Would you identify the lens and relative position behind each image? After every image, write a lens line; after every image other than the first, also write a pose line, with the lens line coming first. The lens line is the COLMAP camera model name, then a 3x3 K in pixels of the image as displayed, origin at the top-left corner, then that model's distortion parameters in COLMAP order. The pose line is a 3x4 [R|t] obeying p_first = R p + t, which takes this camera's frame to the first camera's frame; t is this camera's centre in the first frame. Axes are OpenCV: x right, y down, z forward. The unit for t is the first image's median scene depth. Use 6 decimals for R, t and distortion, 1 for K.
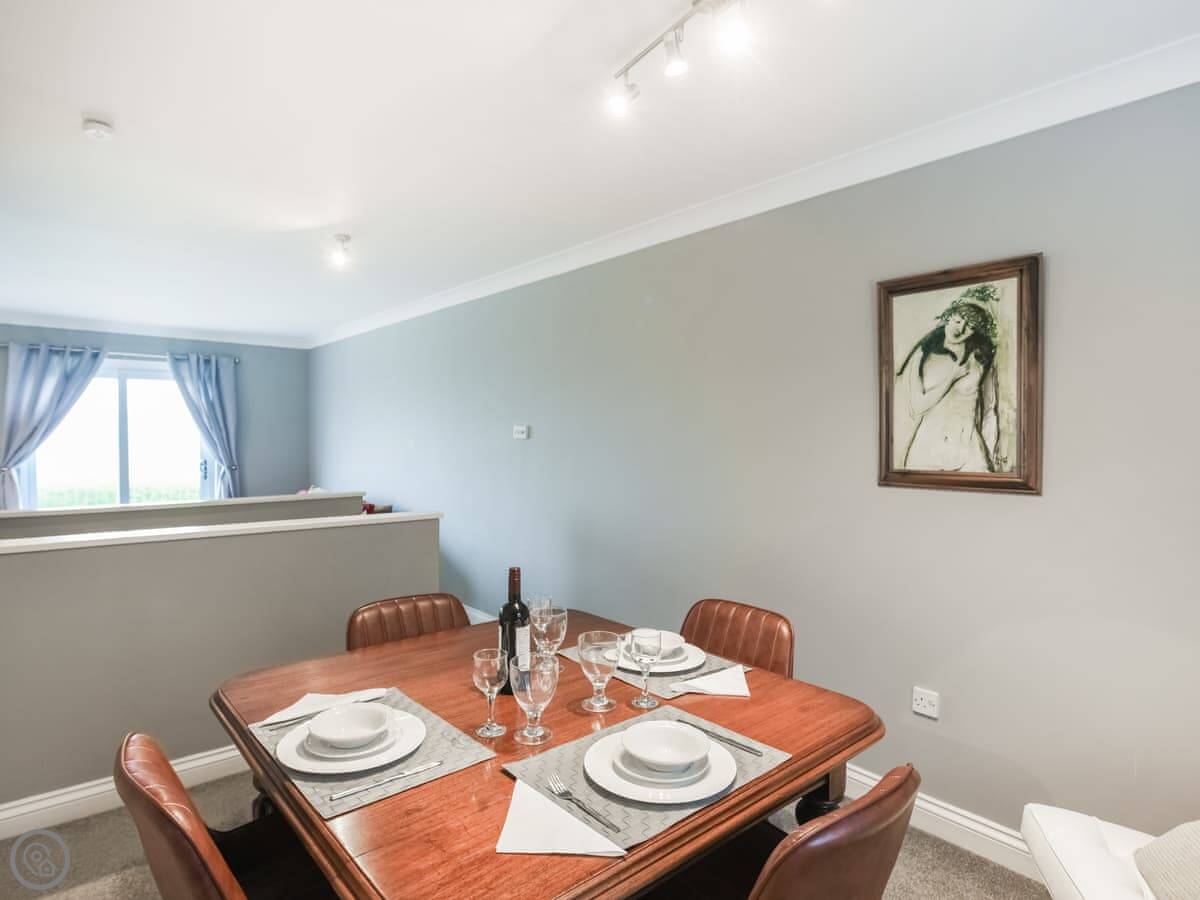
lens RADIAL K [[673.9, 0, 604.1], [0, 673.9, 448.5], [0, 0, 1]] dist [-0.010325, -0.000308]
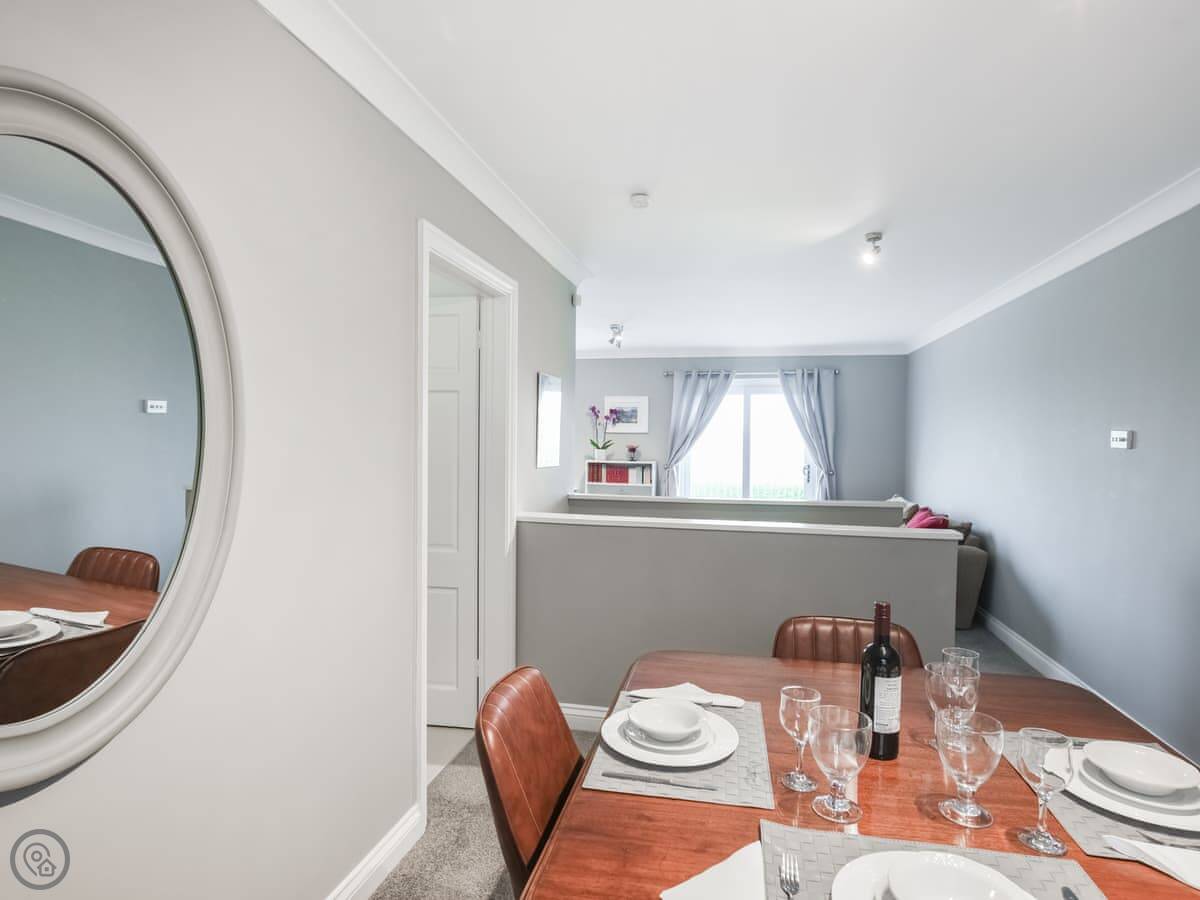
lens RADIAL K [[673.9, 0, 592.8], [0, 673.9, 450.9], [0, 0, 1]] dist [-0.010325, -0.000308]
pose [[0.592783, 0.017093, -0.805181, 0.098756], [-0.023743, 0.999711, 0.003742, -0.000713], [0.805012, 0.016899, 0.593017, 0.073236]]
